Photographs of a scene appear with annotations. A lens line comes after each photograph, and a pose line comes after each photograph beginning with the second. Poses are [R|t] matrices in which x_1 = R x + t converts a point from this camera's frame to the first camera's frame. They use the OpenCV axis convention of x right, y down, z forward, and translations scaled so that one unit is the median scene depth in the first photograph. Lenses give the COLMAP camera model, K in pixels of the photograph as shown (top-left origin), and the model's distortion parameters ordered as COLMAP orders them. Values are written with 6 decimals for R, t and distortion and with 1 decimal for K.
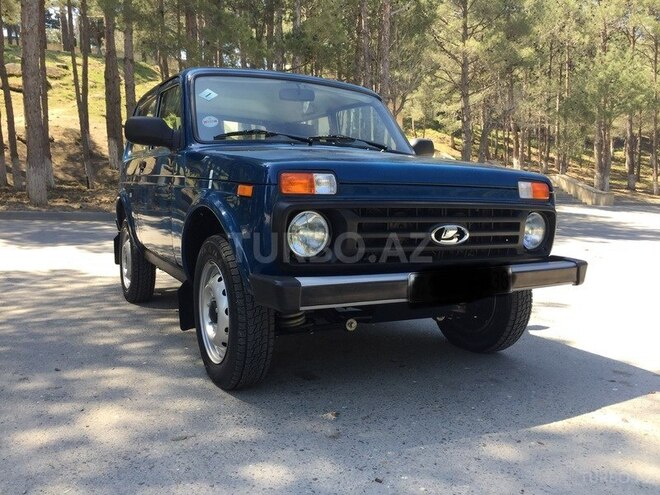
lens RADIAL K [[560.4, 0, 323.8], [0, 560.4, 267.4], [0, 0, 1]] dist [0.081998, -0.096584]
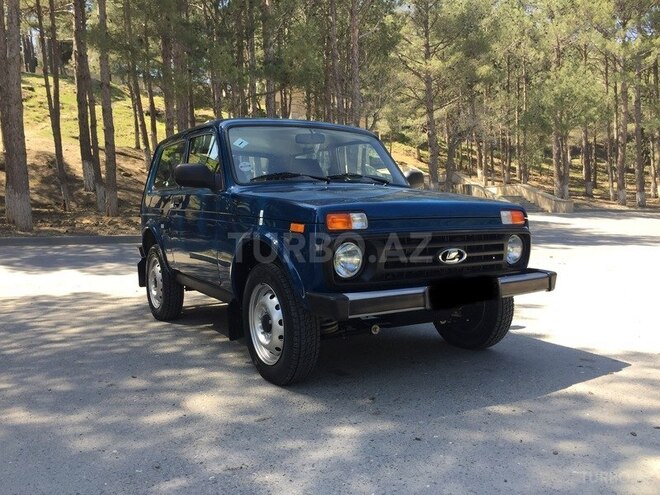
lens RADIAL K [[560.4, 0, 323.8], [0, 560.4, 267.4], [0, 0, 1]] dist [0.081998, -0.096584]
pose [[0.997973, -0.033860, 0.053883, -0.032994], [0.035008, 0.999177, -0.020505, -0.003685], [-0.053144, 0.022350, 0.998337, -0.063568]]
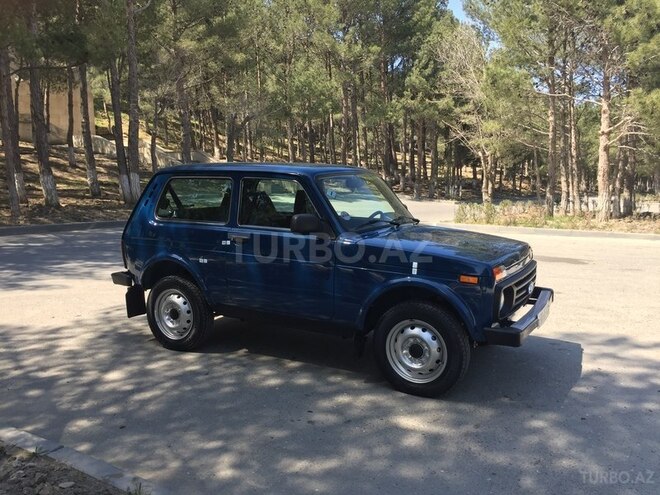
lens RADIAL K [[560.4, 0, 323.8], [0, 560.4, 267.4], [0, 0, 1]] dist [0.081998, -0.096584]
pose [[0.850423, -0.100641, 0.516383, -0.304016], [0.082521, 0.994900, 0.057999, -0.067100], [-0.519587, -0.006711, 0.854391, -0.051506]]
